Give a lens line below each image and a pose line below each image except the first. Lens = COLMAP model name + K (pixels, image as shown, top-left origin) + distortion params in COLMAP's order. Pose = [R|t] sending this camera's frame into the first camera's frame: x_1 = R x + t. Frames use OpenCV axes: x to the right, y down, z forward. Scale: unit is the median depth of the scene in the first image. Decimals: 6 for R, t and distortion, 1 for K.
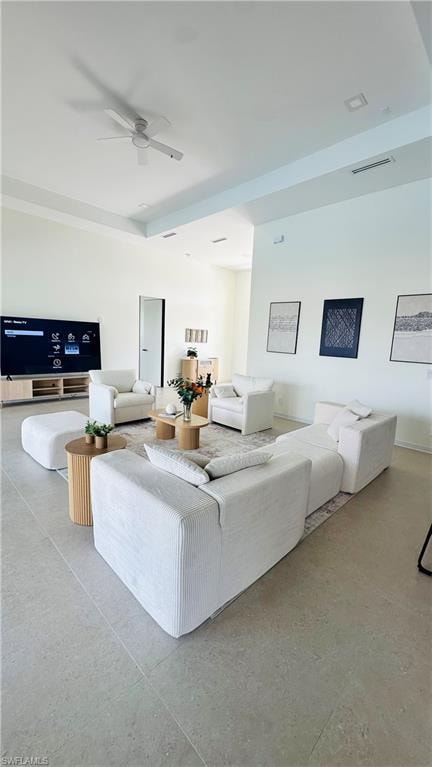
lens RADIAL K [[305.2, 0, 216.4], [0, 305.2, 385.4], [0, 0, 1]] dist [-0.001951, -0.000219]
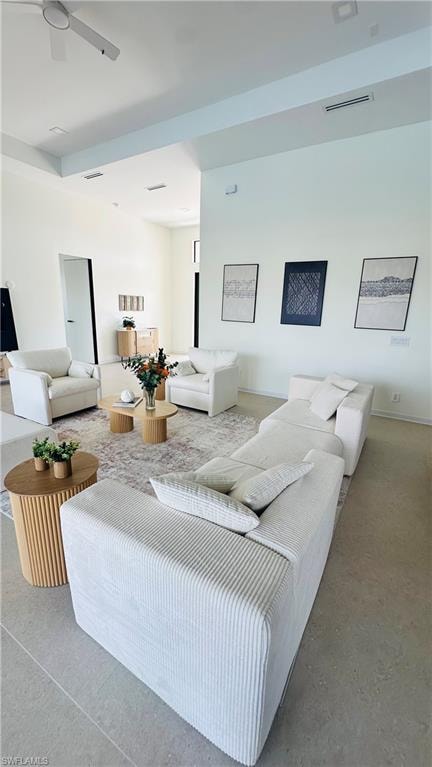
lens RADIAL K [[305.2, 0, 217.5], [0, 305.2, 385.0], [0, 0, 1]] dist [-0.001951, -0.000219]
pose [[0.970270, -0.074582, 0.230248, -0.087651], [0.049540, 0.992394, 0.112694, -0.029023], [-0.236901, -0.097937, 0.966585, 0.130710]]
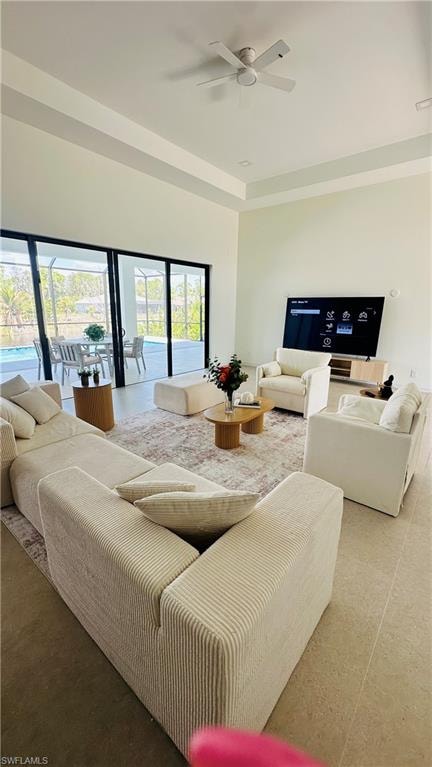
lens RADIAL K [[305.2, 0, 215.6], [0, 305.2, 383.1], [0, 0, 1]] dist [-0.001951, -0.000219]
pose [[0.097415, 0.202465, -0.974432, 0.569494], [-0.159424, 0.969620, 0.185527, -0.090812], [0.982392, 0.137275, 0.126733, 0.703295]]
